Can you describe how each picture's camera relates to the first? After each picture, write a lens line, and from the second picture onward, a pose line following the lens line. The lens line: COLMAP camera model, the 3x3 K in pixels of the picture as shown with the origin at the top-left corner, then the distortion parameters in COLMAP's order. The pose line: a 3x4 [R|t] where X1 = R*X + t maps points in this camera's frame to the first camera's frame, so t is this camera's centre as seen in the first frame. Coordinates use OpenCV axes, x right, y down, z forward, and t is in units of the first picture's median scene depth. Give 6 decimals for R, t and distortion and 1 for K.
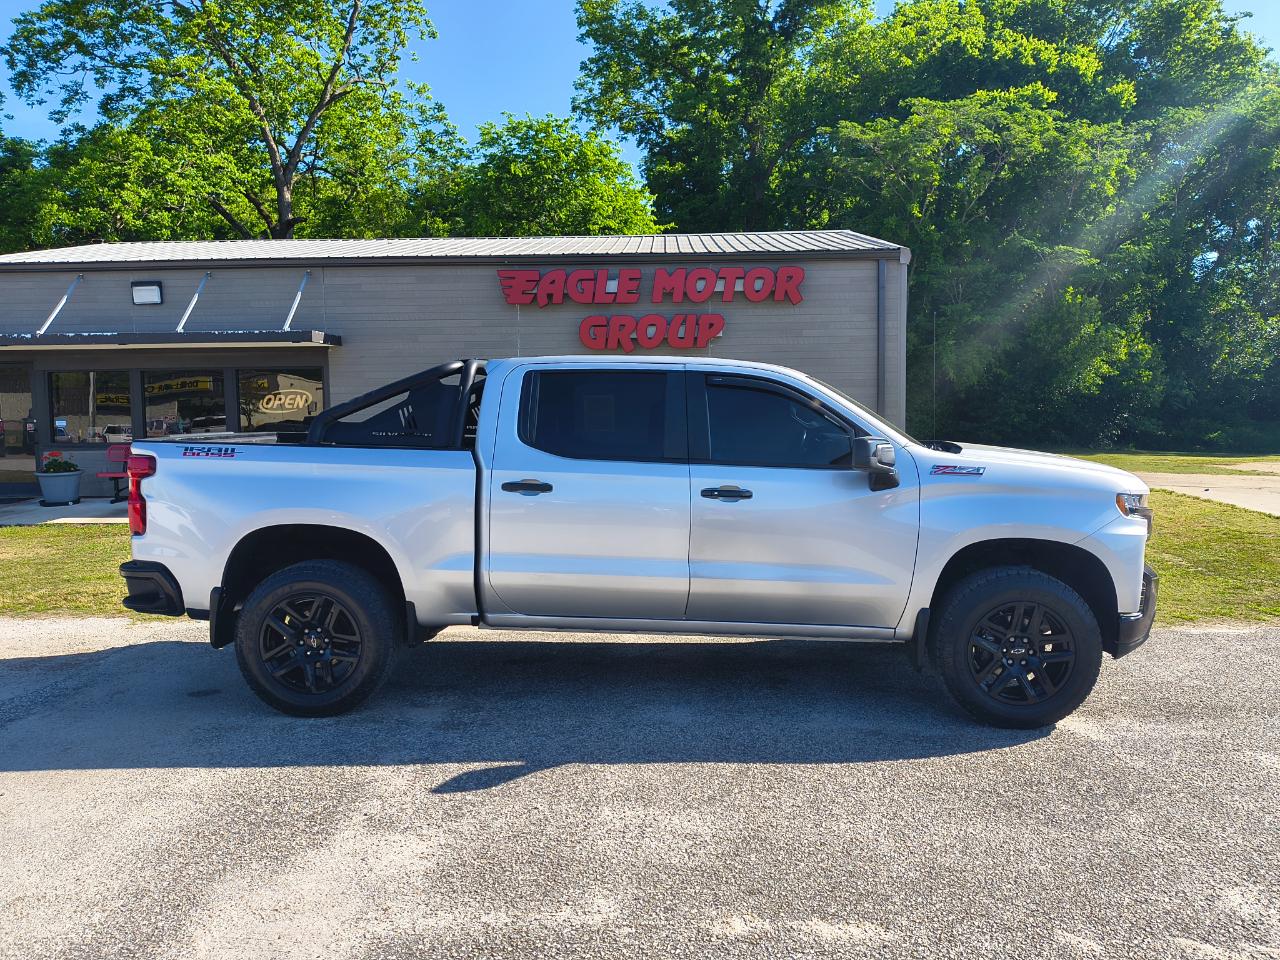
lens RADIAL K [[959.1, 0, 650.5], [0, 959.1, 474.2], [0, 0, 1]] dist [0.022428, -0.032539]
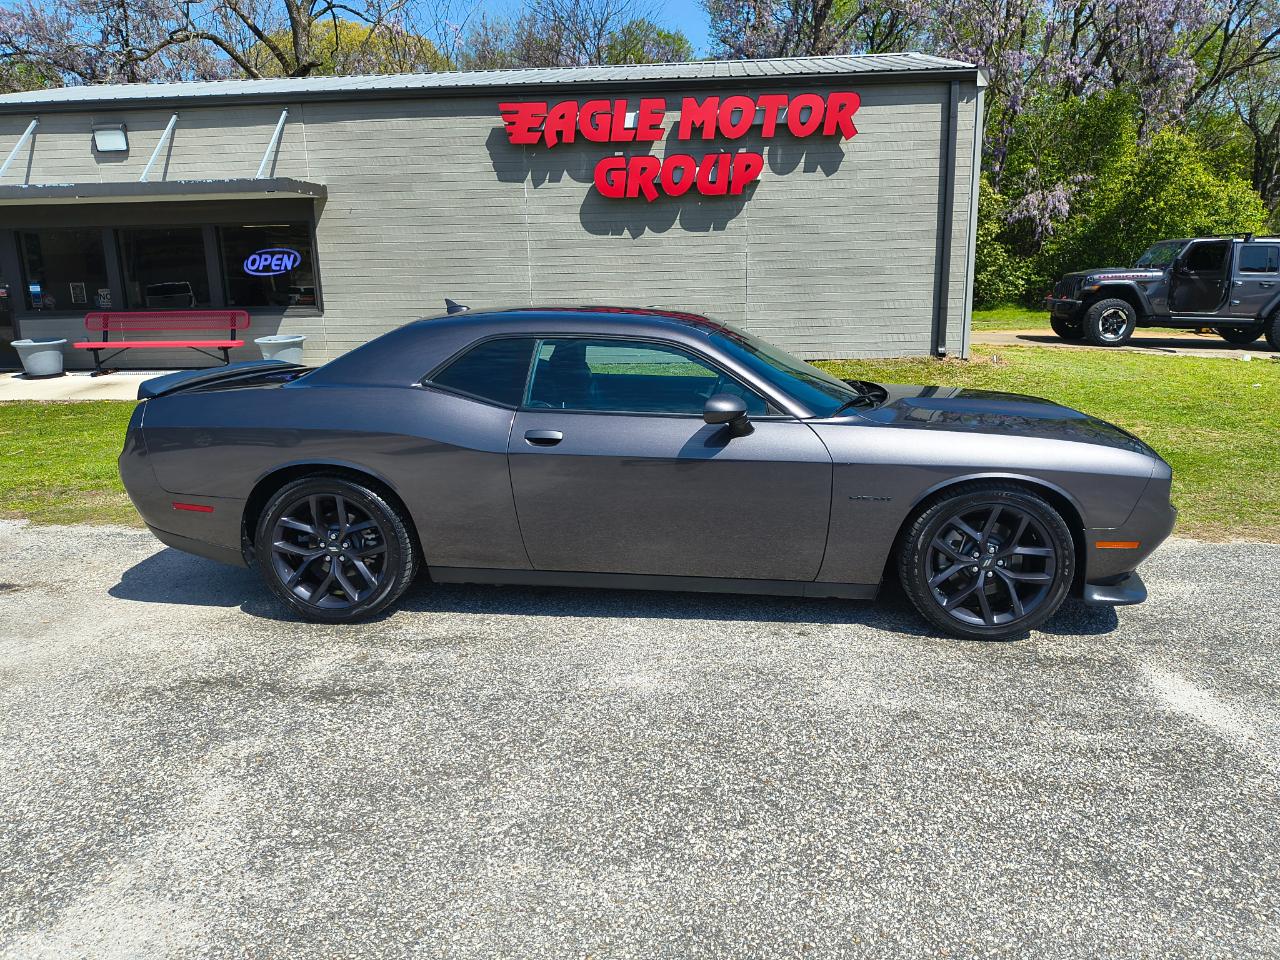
lens RADIAL K [[959.1, 0, 652.8], [0, 959.1, 494.2], [0, 0, 1]] dist [0.022428, -0.032539]
pose [[0.998439, 0.005378, -0.055587, 0.027842], [0.003447, 0.987520, 0.157457, -0.002114], [0.055740, -0.157403, 0.985960, 0.104320]]
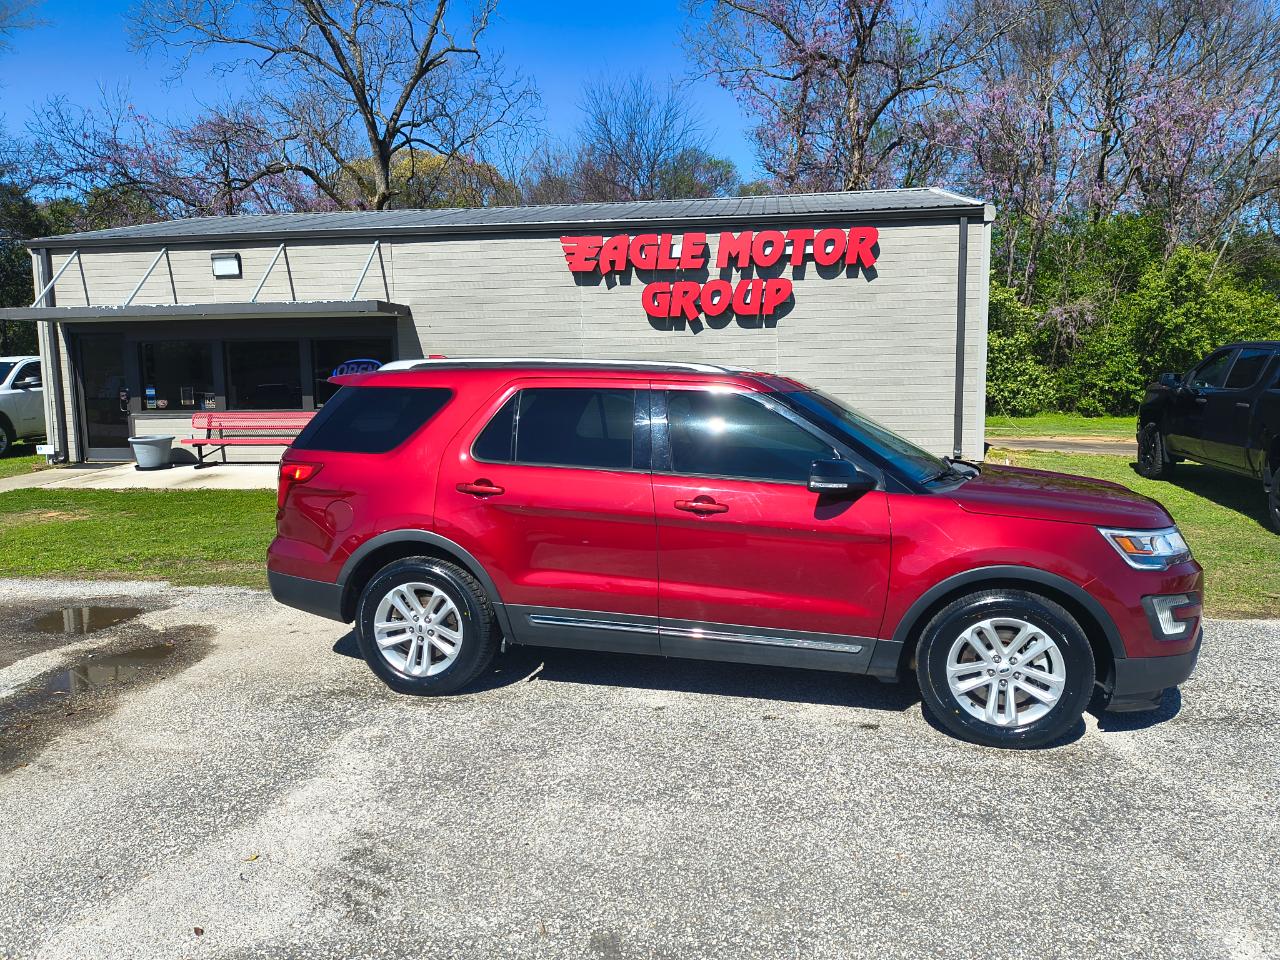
lens RADIAL K [[959.1, 0, 644.6], [0, 959.1, 481.1], [0, 0, 1]] dist [0.022428, -0.032539]
pose [[0.993422, 0.011074, -0.113971, 0.041687], [-0.006672, 0.999220, 0.038928, -0.000657], [0.114313, -0.037912, 0.992721, 0.022240]]
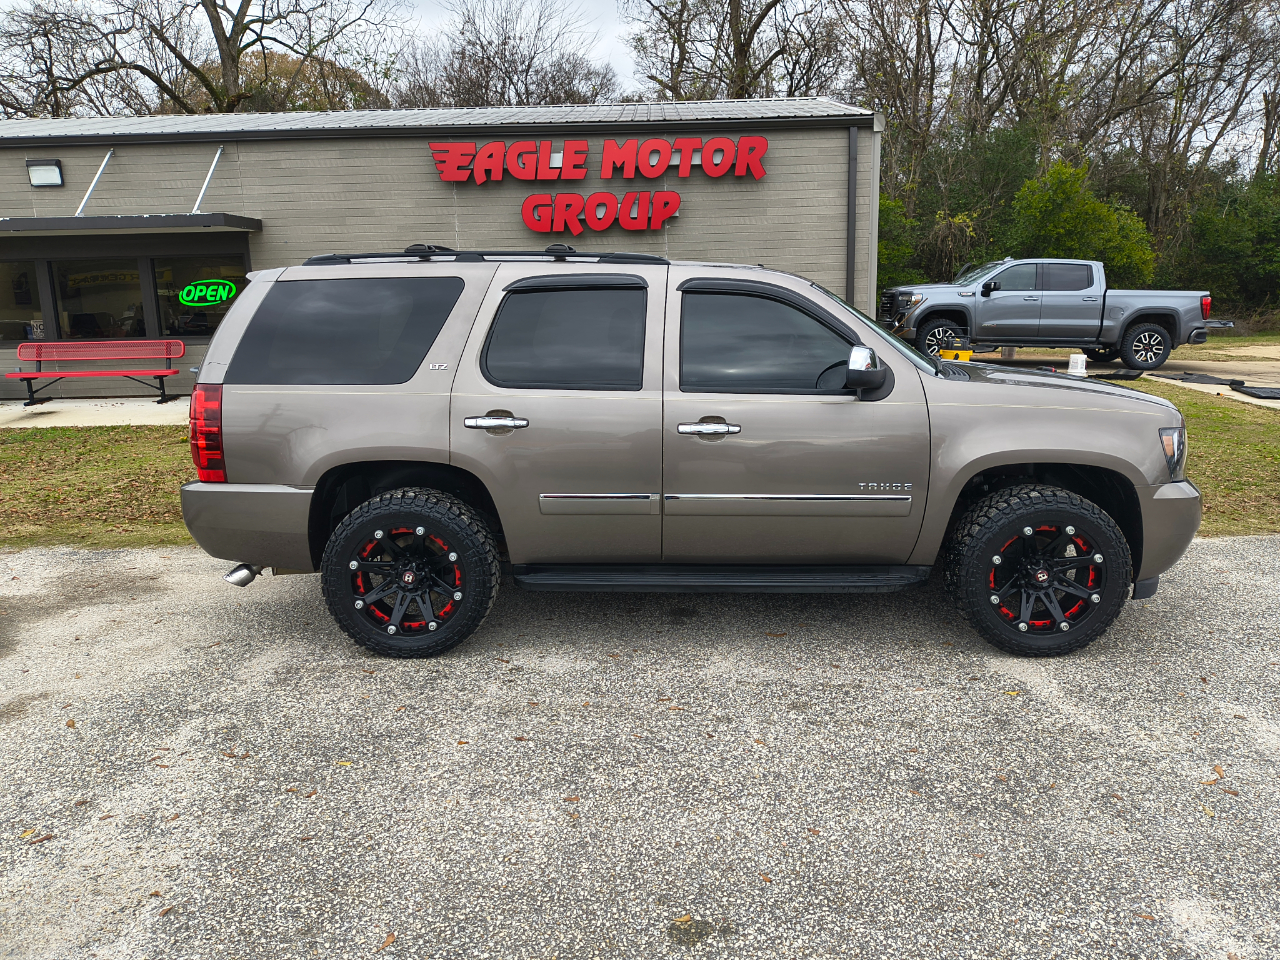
lens RADIAL K [[959.1, 0, 653.6], [0, 959.1, 482.2], [0, 0, 1]] dist [0.022428, -0.032539]
pose [[0.999866, -0.012683, 0.010380, 0.038351], [0.011318, 0.992423, 0.122346, -0.003943], [-0.011853, -0.122212, 0.992433, 0.059106]]
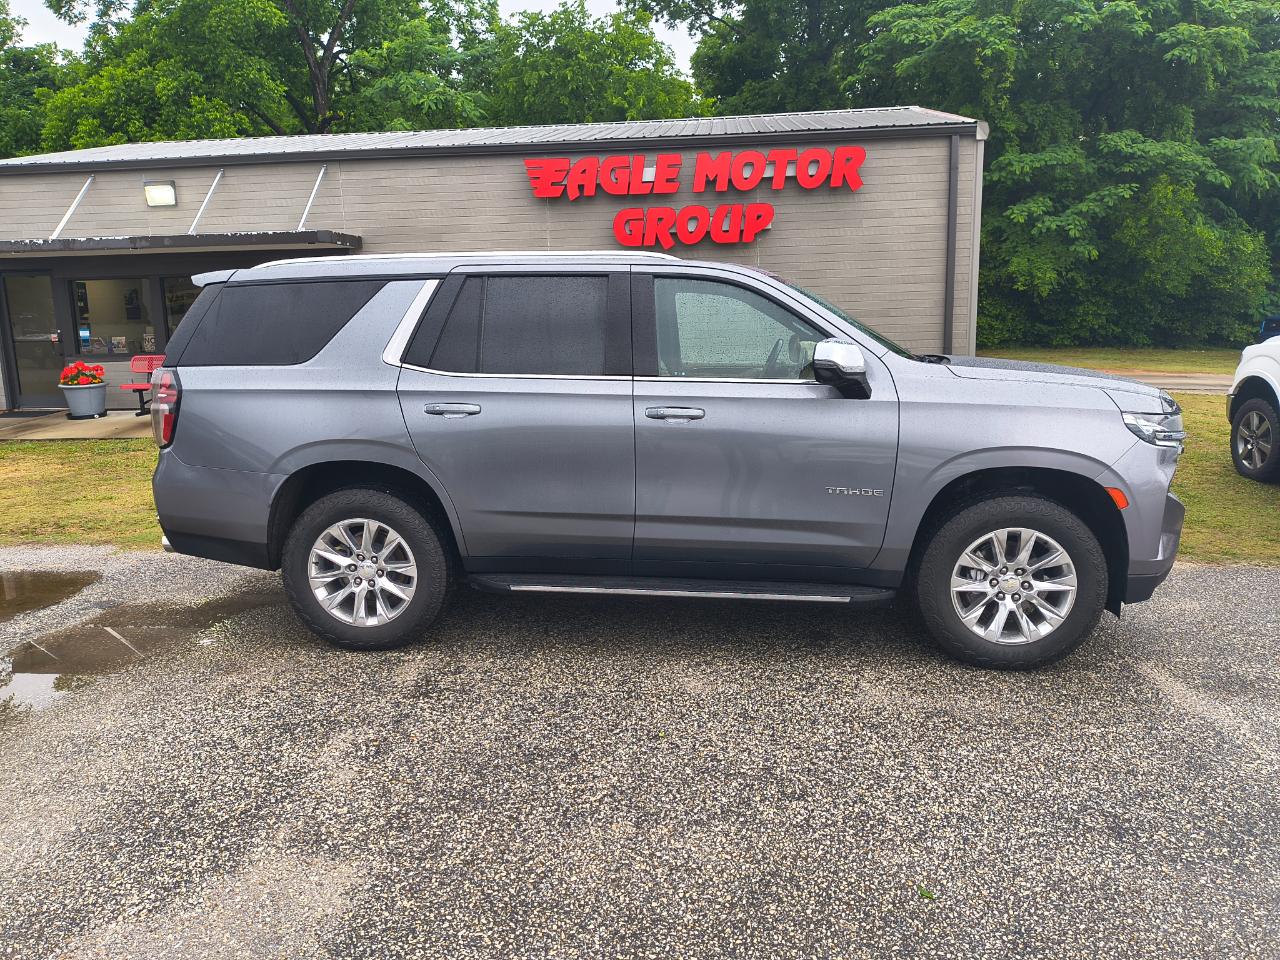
lens RADIAL K [[959.1, 0, 628.3], [0, 959.1, 480.4], [0, 0, 1]] dist [0.022428, -0.032539]
pose [[0.996821, 0.001012, -0.079668, 0.012912], [0.007338, 0.994503, 0.104453, -0.003237], [0.079336, -0.104706, 0.991334, 0.067763]]
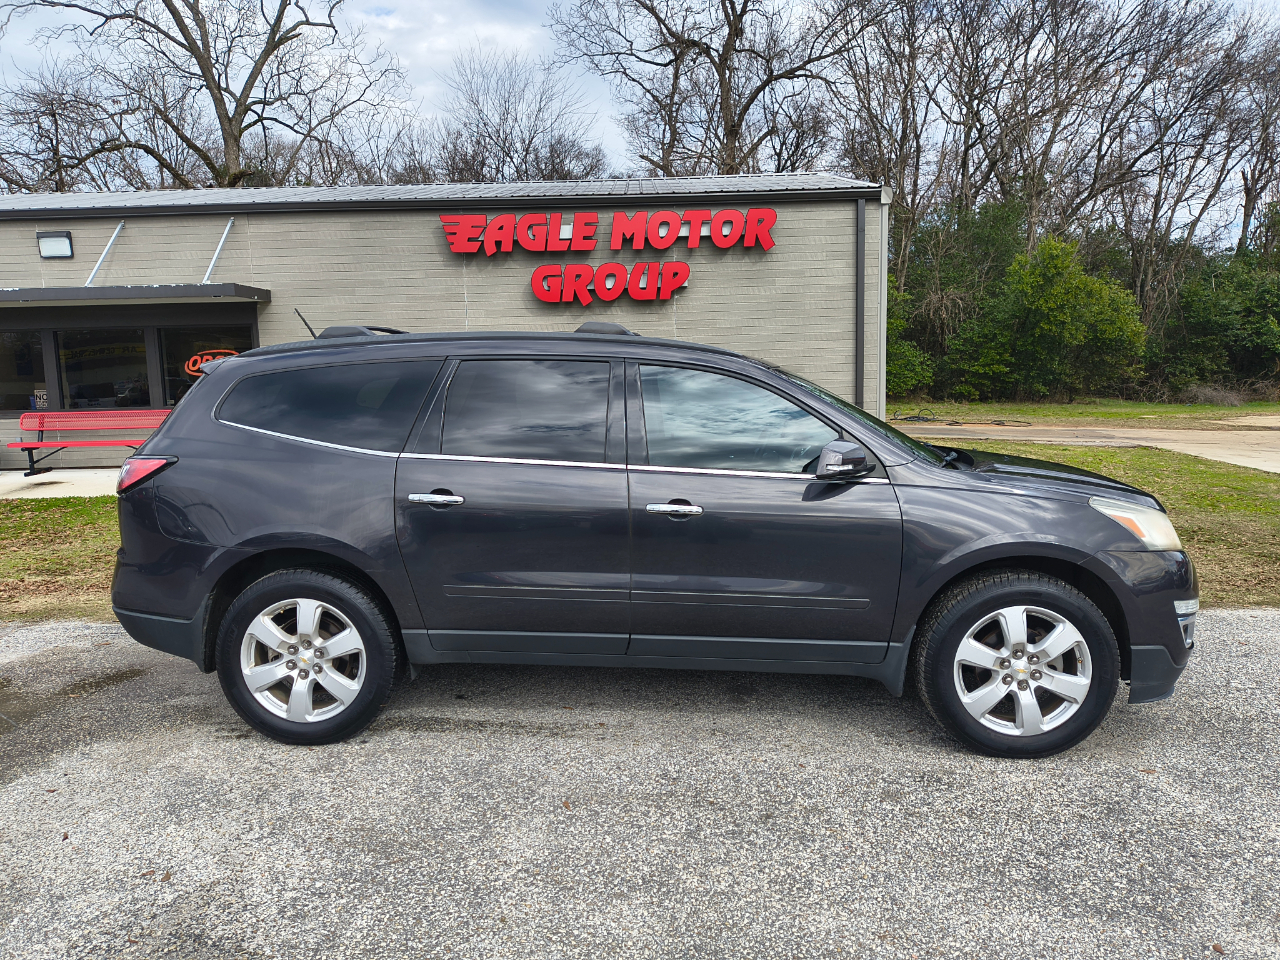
lens RADIAL K [[959.1, 0, 639.9], [0, 959.1, 483.3], [0, 0, 1]] dist [0.022428, -0.032539]
pose [[0.999829, -0.012978, 0.013182, 0.014421], [0.012308, 0.998689, 0.049683, -0.001580], [-0.013809, -0.049512, 0.998678, 0.075120]]
